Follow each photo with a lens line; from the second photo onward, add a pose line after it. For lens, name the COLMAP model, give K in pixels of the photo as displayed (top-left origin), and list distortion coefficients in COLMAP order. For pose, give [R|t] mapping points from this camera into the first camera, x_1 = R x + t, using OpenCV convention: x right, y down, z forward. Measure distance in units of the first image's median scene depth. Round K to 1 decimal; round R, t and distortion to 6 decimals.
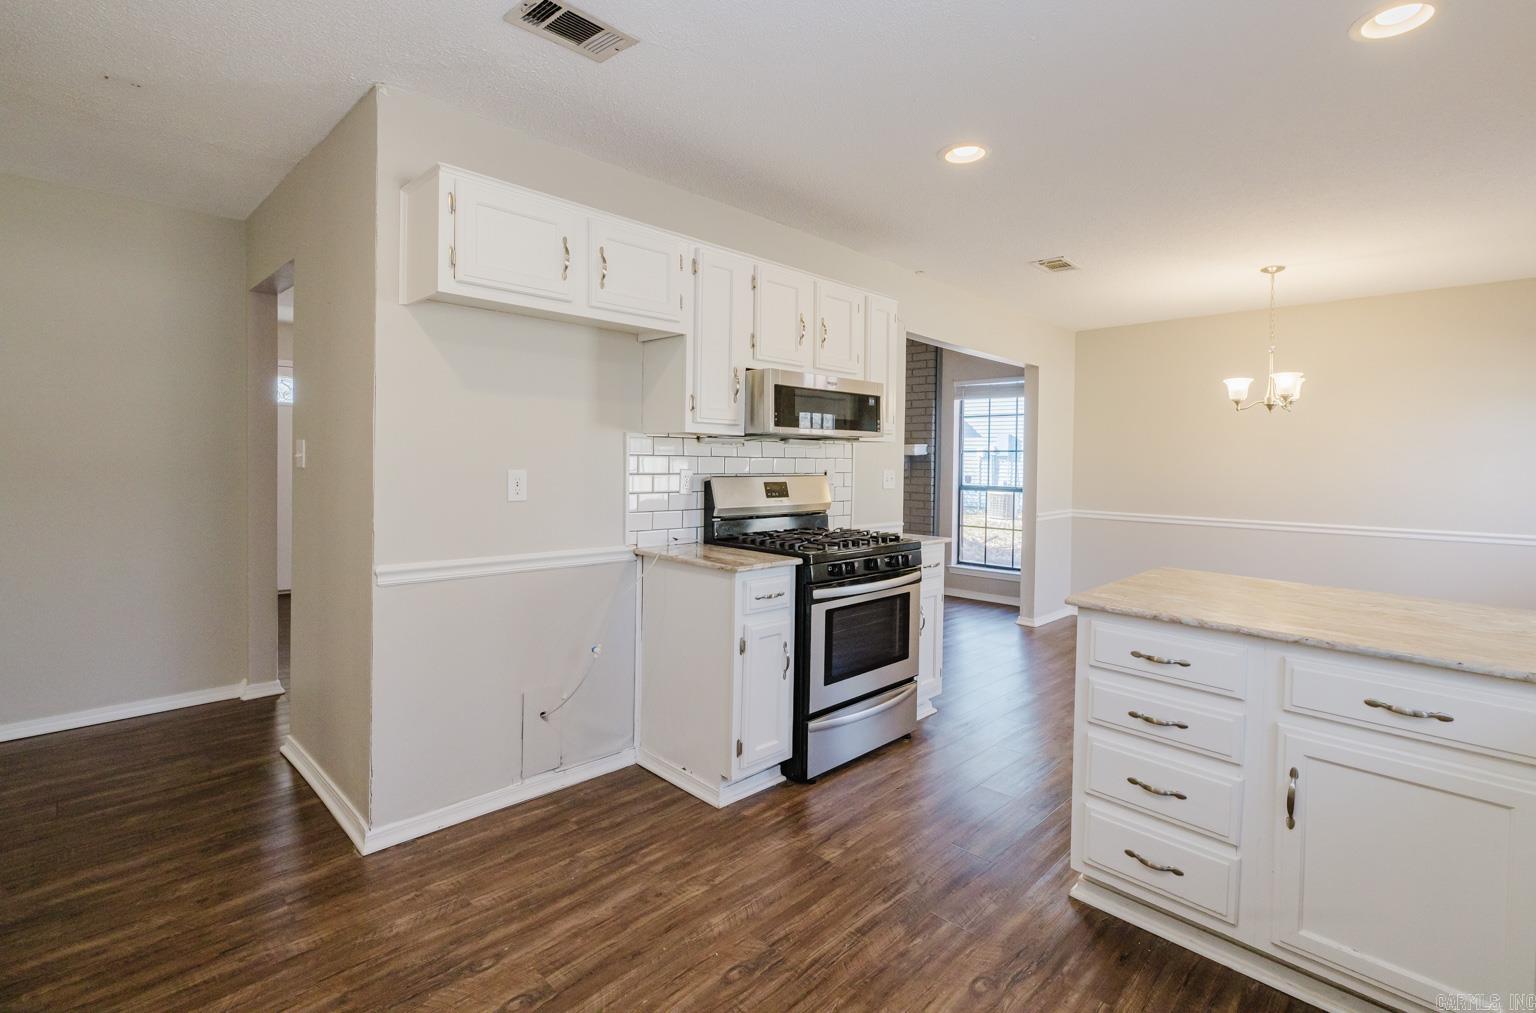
lens RADIAL K [[715.5, 0, 805.5], [0, 715.5, 471.6], [0, 0, 1]] dist [-0.004648, -0.000331]
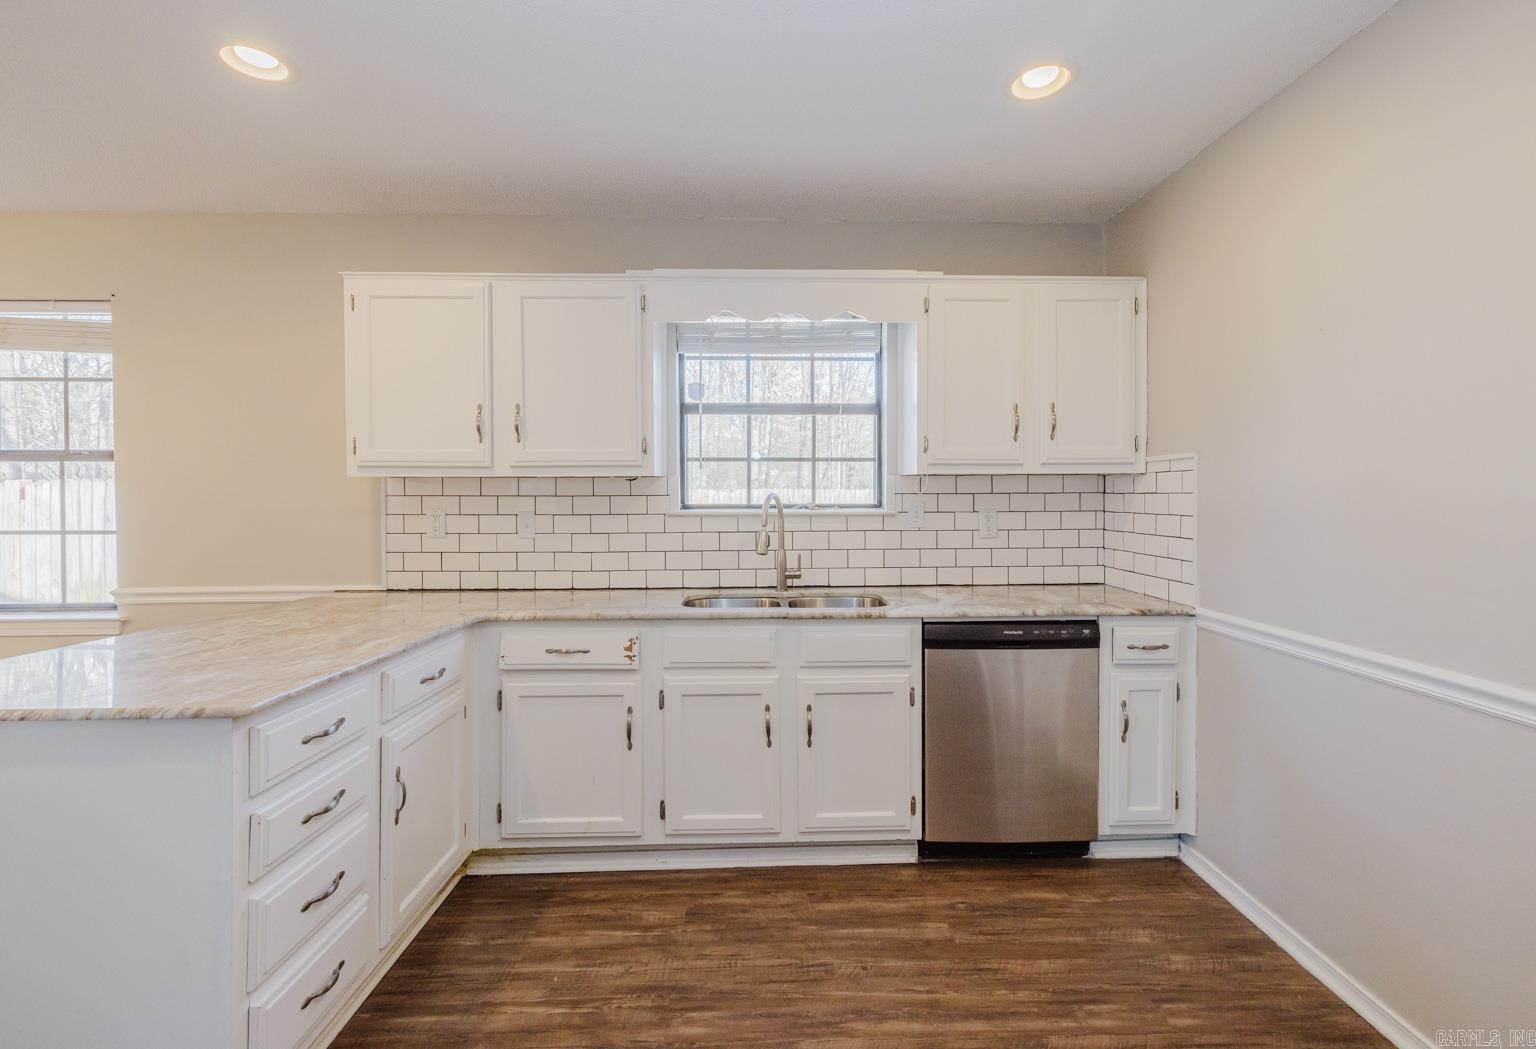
lens RADIAL K [[698.0, 0, 781.0], [0, 698.0, 501.8], [0, 0, 1]] dist [0.000360, 0.000363]
pose [[-0.712724, -0.015947, 0.701264, -0.300445], [0.004302, 0.999623, 0.027104, -0.012886], [-0.701432, 0.022334, -0.712387, 0.826038]]
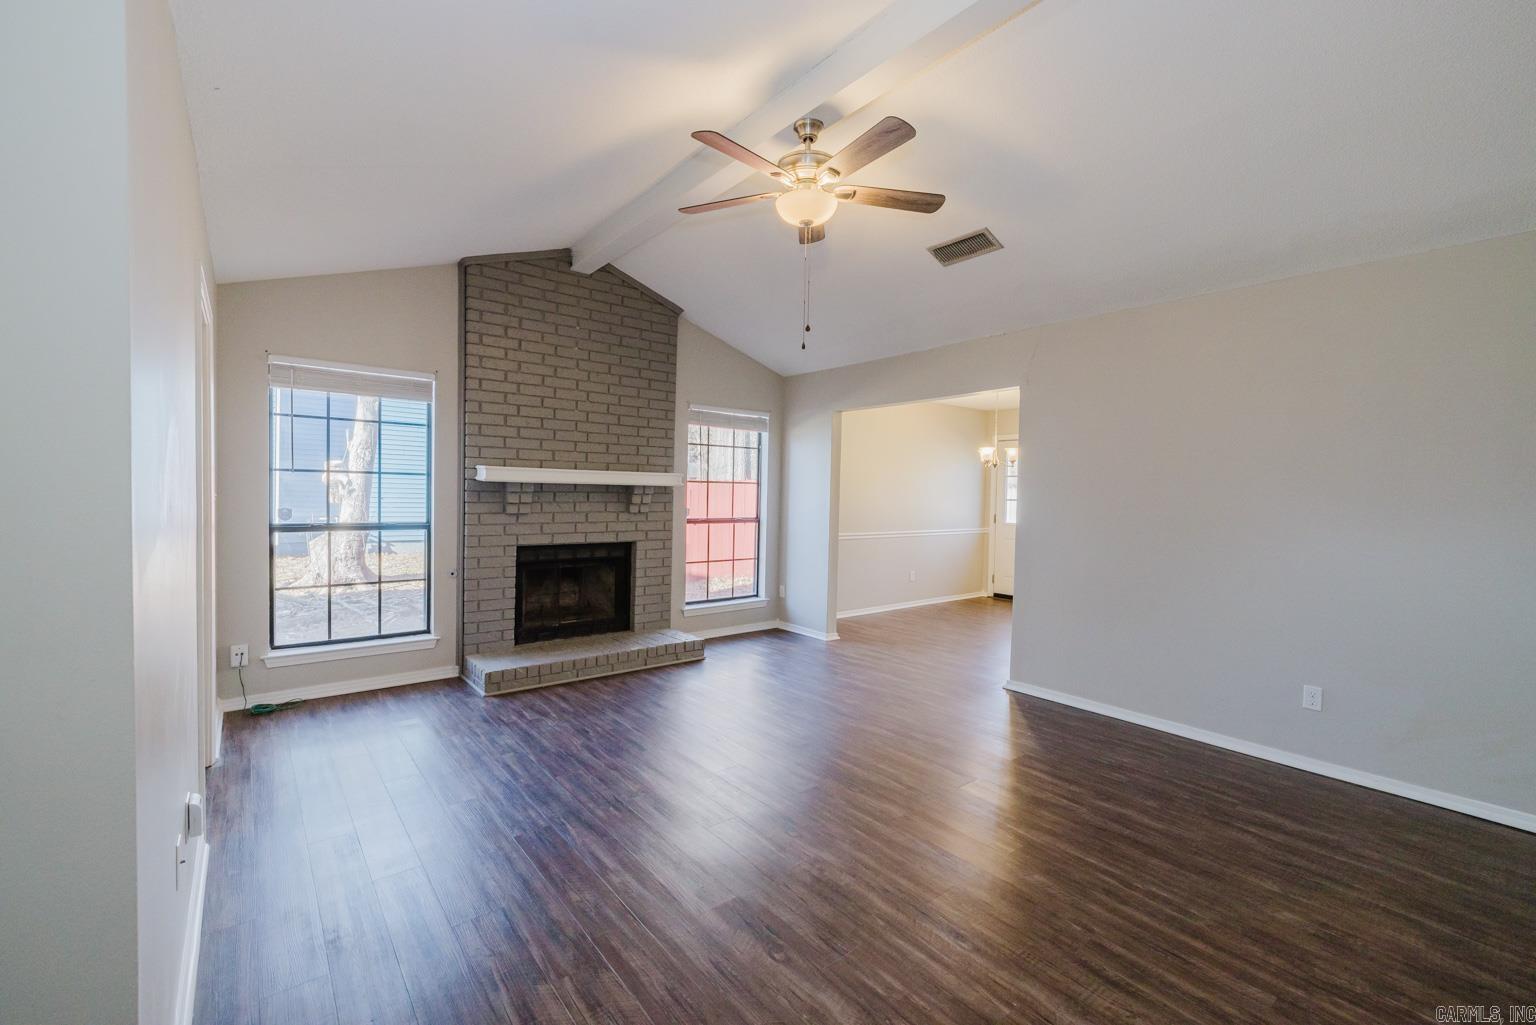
lens RADIAL K [[651.0, 0, 765.4], [0, 651.0, 508.4], [0, 0, 1]] dist [0.002822, 0.000138]
pose [[0.139276, -0.039289, 0.989474, -1.531461], [-0.005348, 0.999168, 0.040426, -0.073343], [-0.990239, -0.010922, 0.138950, 2.056769]]
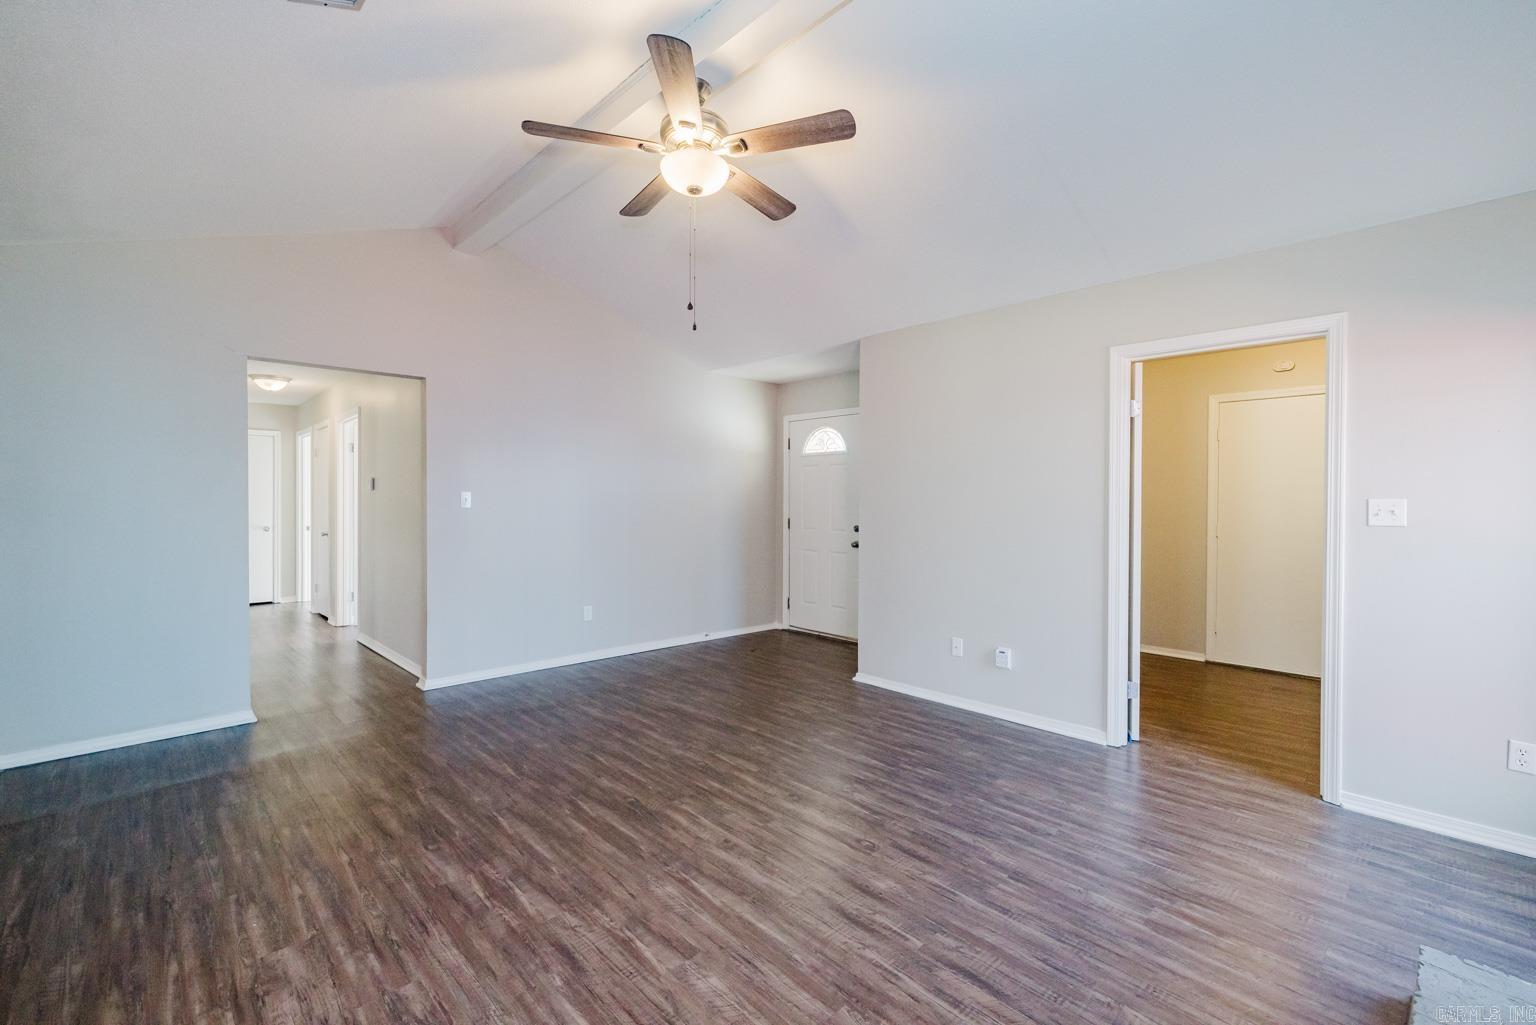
lens RADIAL K [[660.2, 0, 765.8], [0, 660.2, 505.2], [0, 0, 1]] dist [0.000964, 0.000070]
pose [[-0.052372, -0.005134, -0.998614, 0.567158], [-0.017619, 0.999836, -0.004216, -0.031743], [0.998472, 0.017374, -0.052454, 2.313136]]
